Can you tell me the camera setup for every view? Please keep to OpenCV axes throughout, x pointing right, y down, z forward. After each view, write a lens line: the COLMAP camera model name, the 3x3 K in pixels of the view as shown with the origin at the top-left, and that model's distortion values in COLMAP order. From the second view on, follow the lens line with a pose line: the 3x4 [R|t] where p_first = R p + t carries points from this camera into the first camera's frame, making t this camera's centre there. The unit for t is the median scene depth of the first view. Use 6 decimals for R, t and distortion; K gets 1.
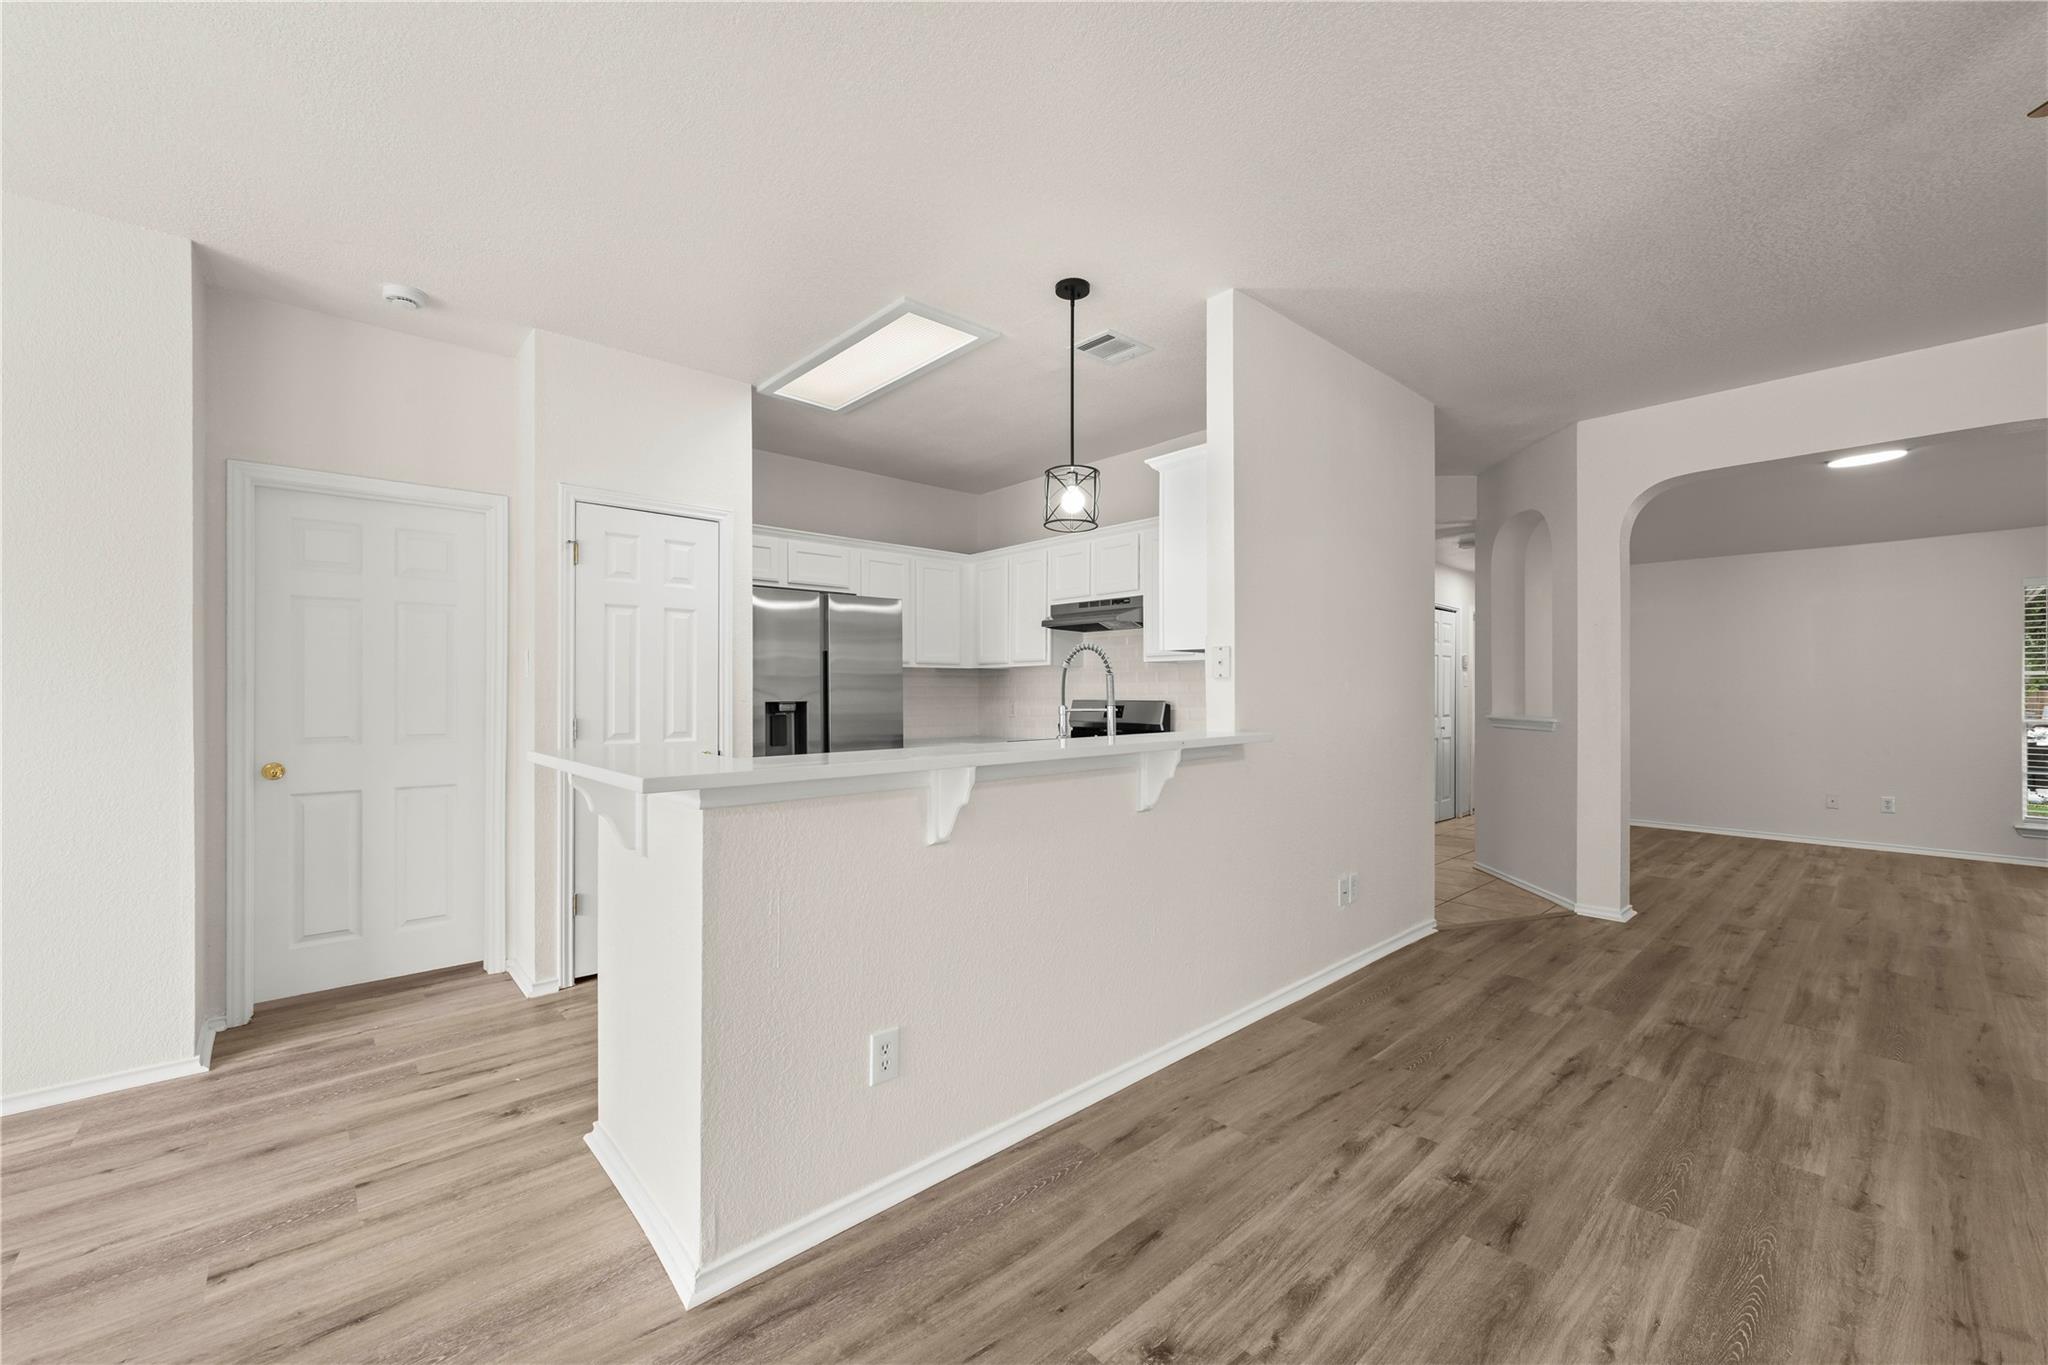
lens RADIAL K [[810.8, 0, 1030.7], [0, 810.8, 690.6], [0, 0, 1]] dist [0.000804, -0.000200]
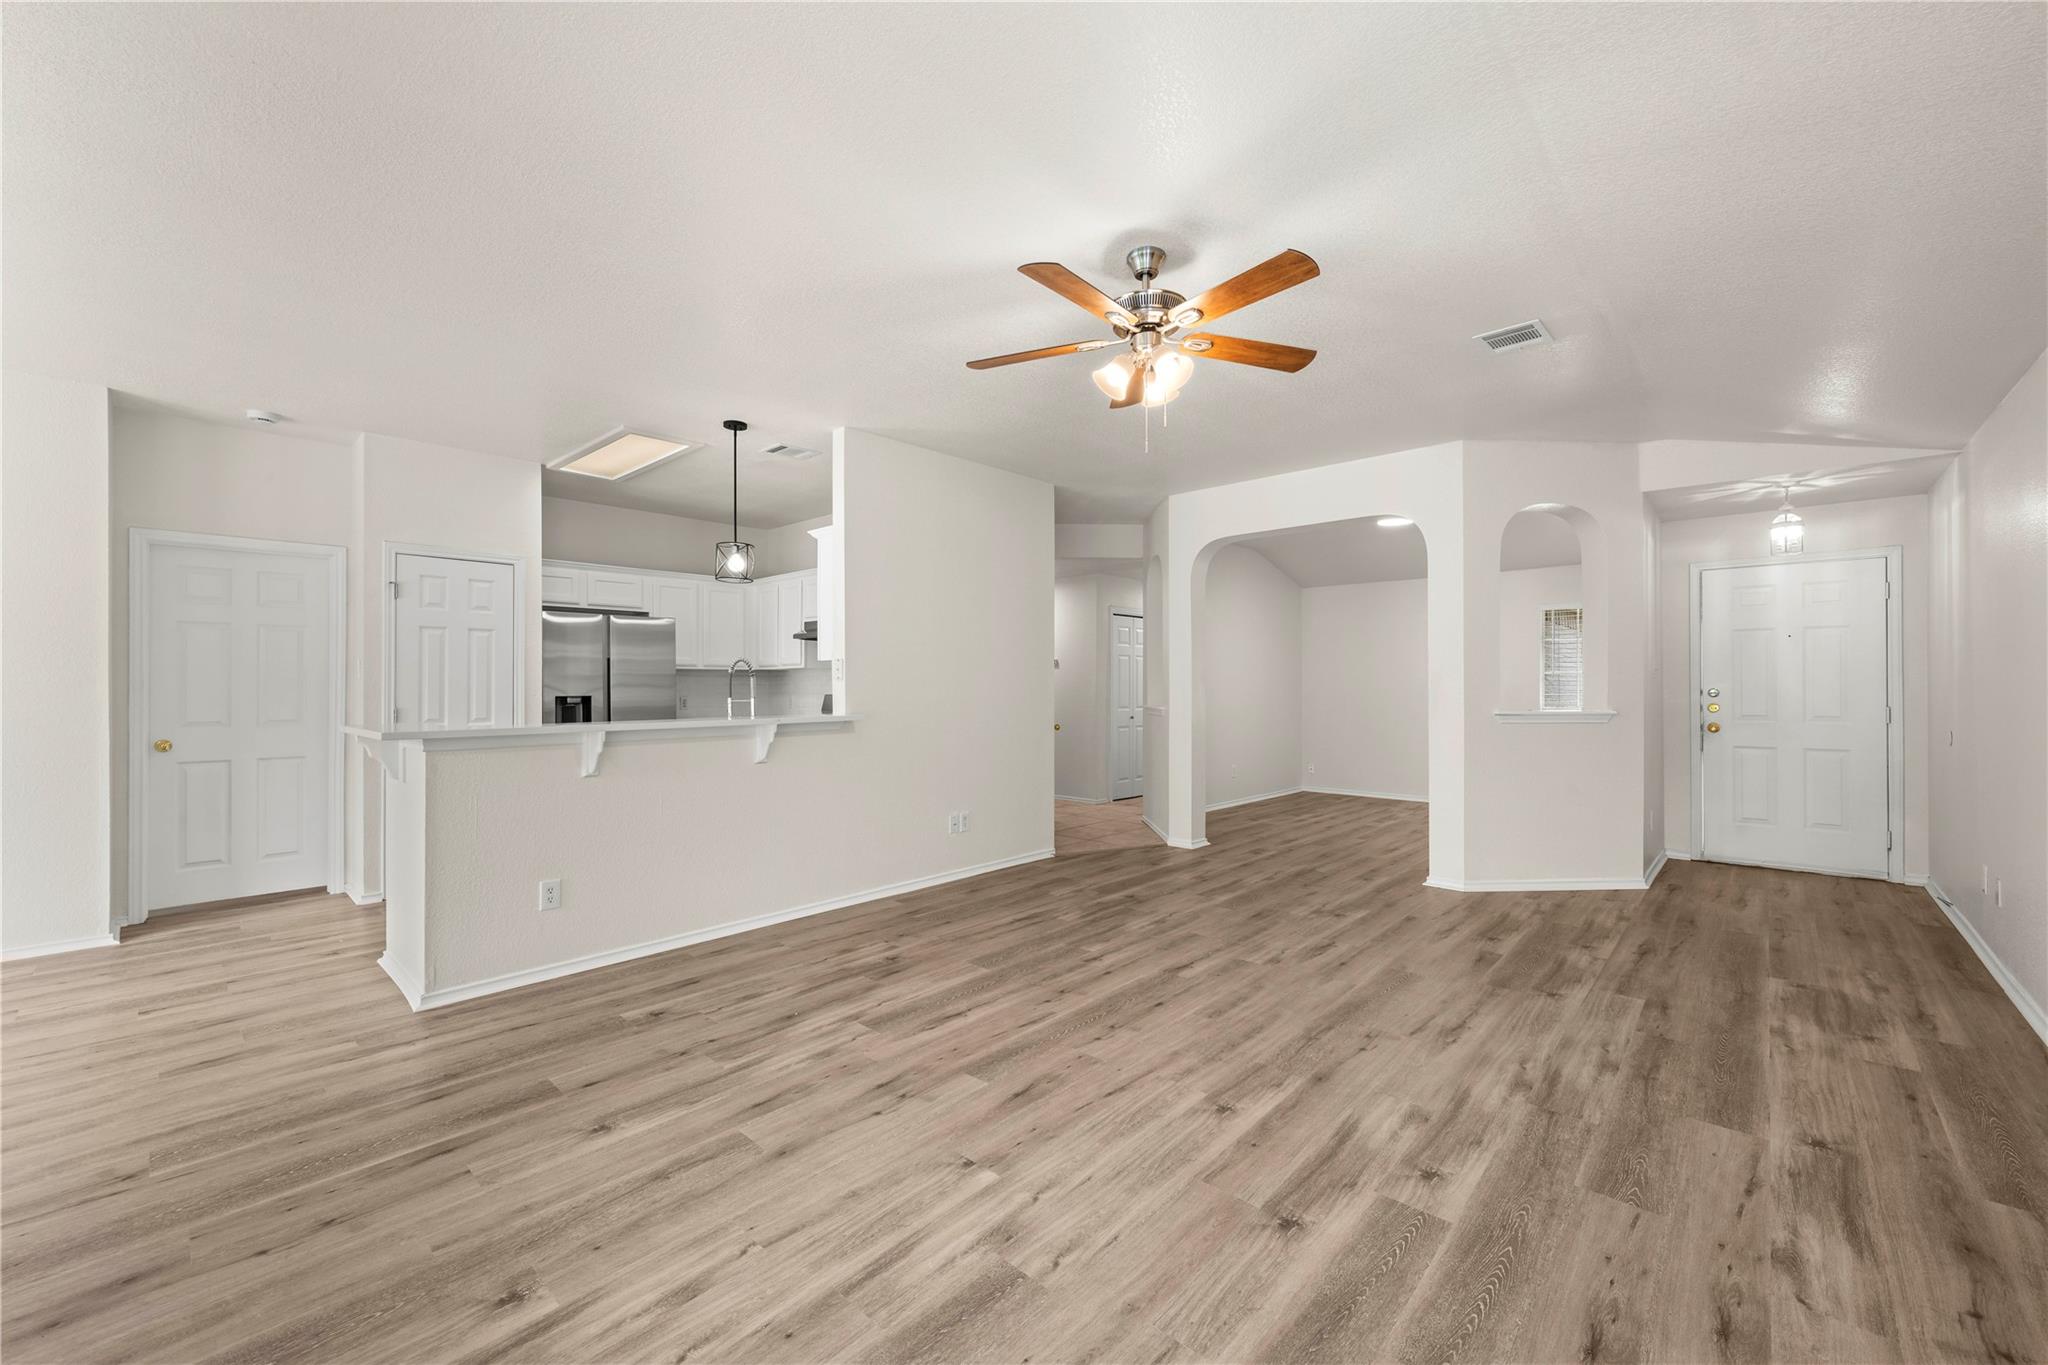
lens RADIAL K [[810.8, 0, 1033.6], [0, 810.8, 684.0], [0, 0, 1]] dist [0.000804, -0.000200]
pose [[0.996019, -0.001421, 0.089127, 0.494276], [0.001637, 0.999996, -0.002347, -0.002455], [-0.089123, 0.002483, 0.996018, -0.595237]]
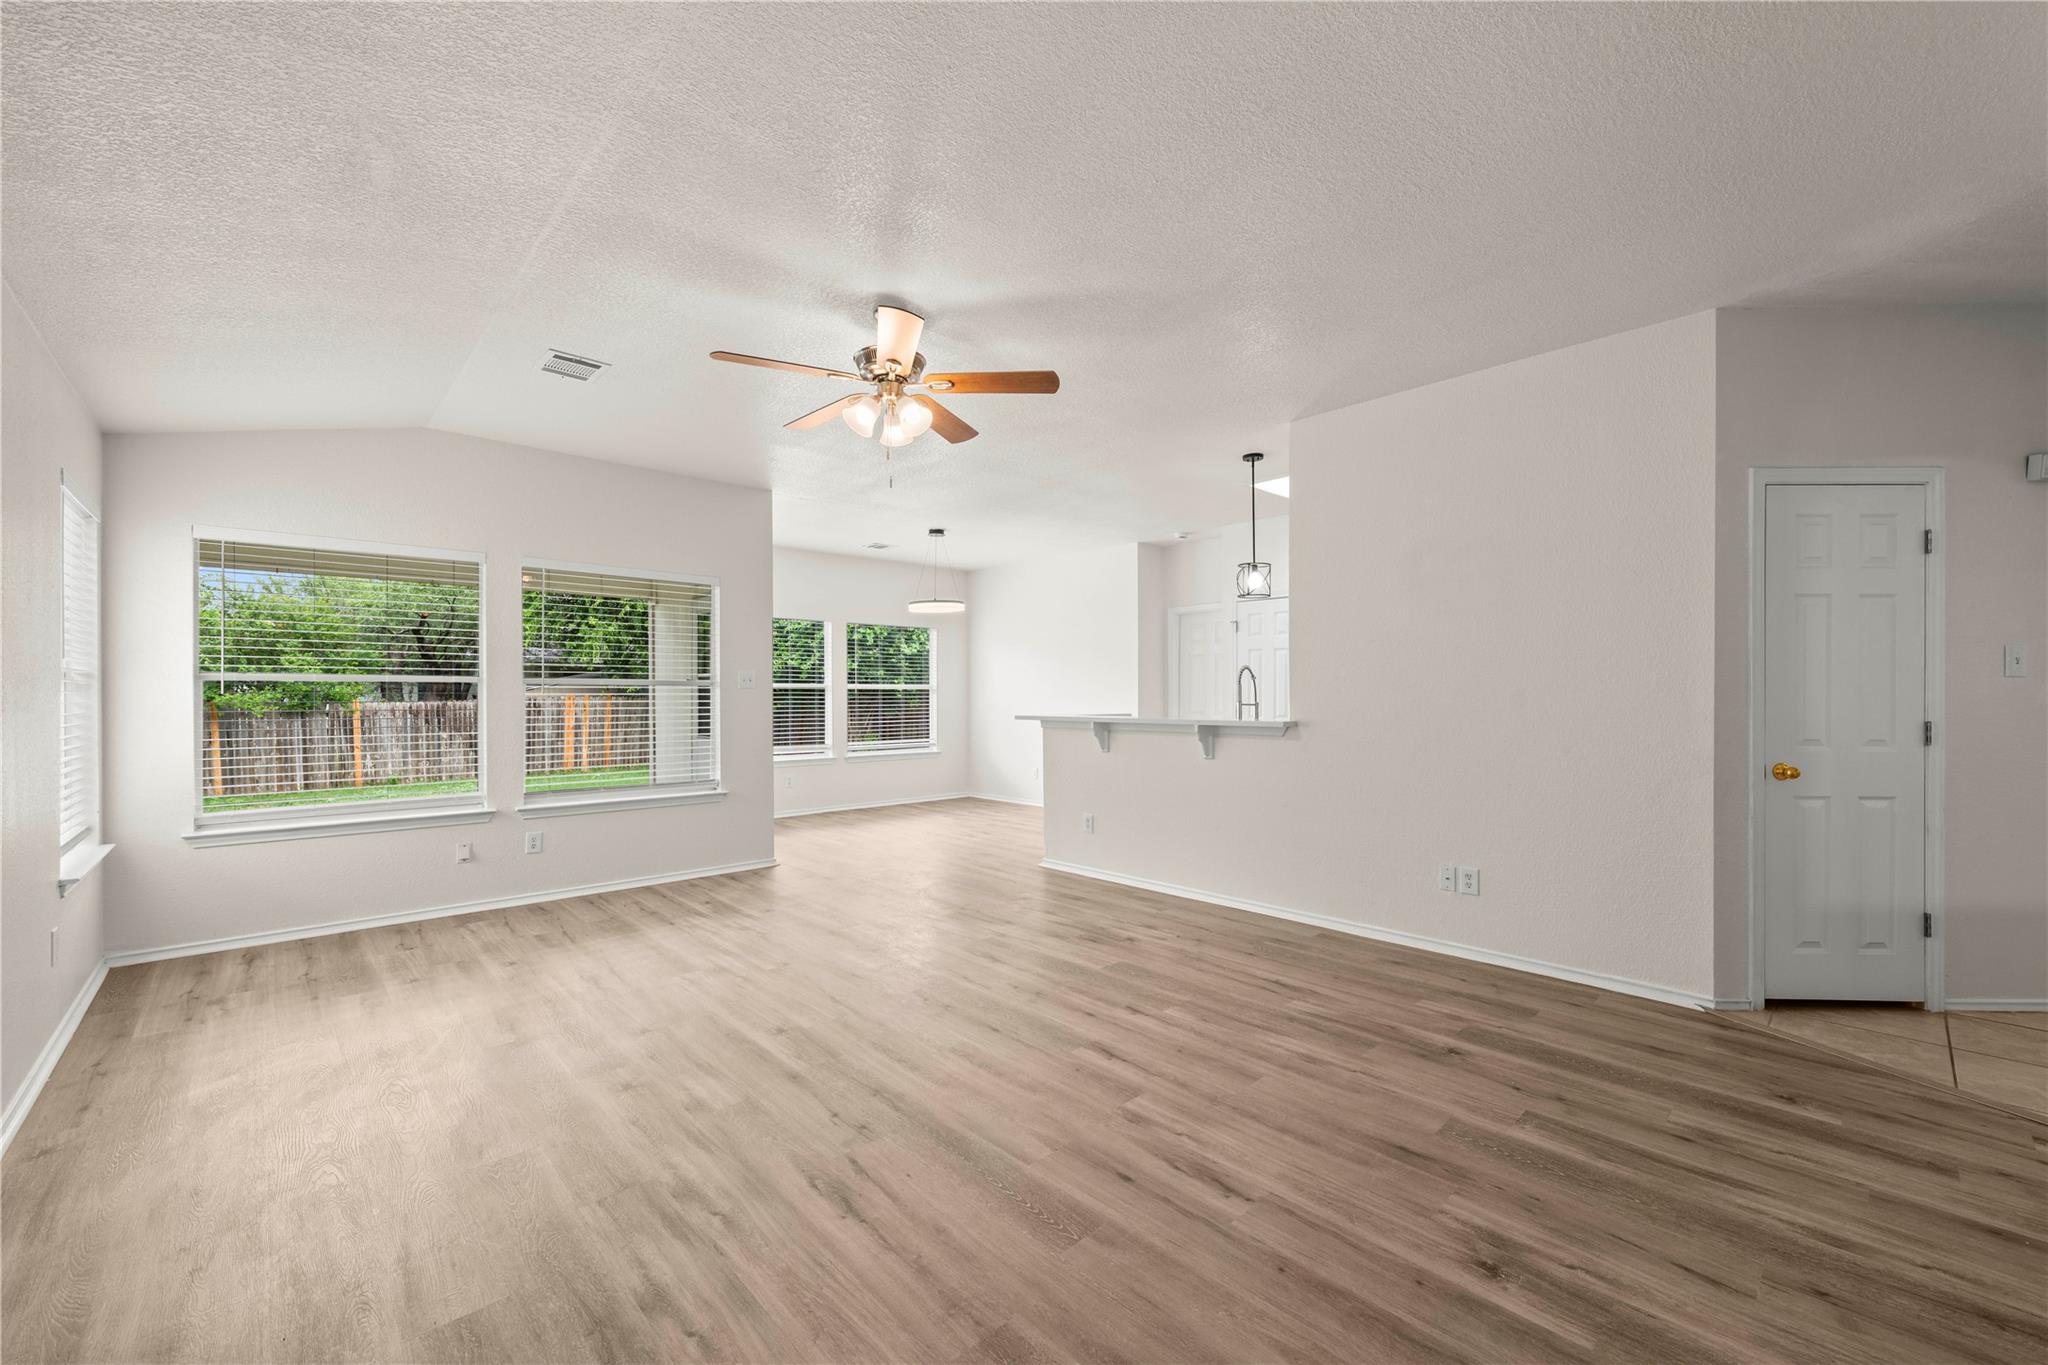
lens RADIAL K [[810.8, 0, 1030.3], [0, 810.8, 692.3], [0, 0, 1]] dist [0.000804, -0.000200]
pose [[0.010024, 0.000246, -0.999950, 1.811844], [0.002899, 0.999996, 0.000275, -0.001912], [0.999946, -0.002901, 0.010024, 0.533451]]
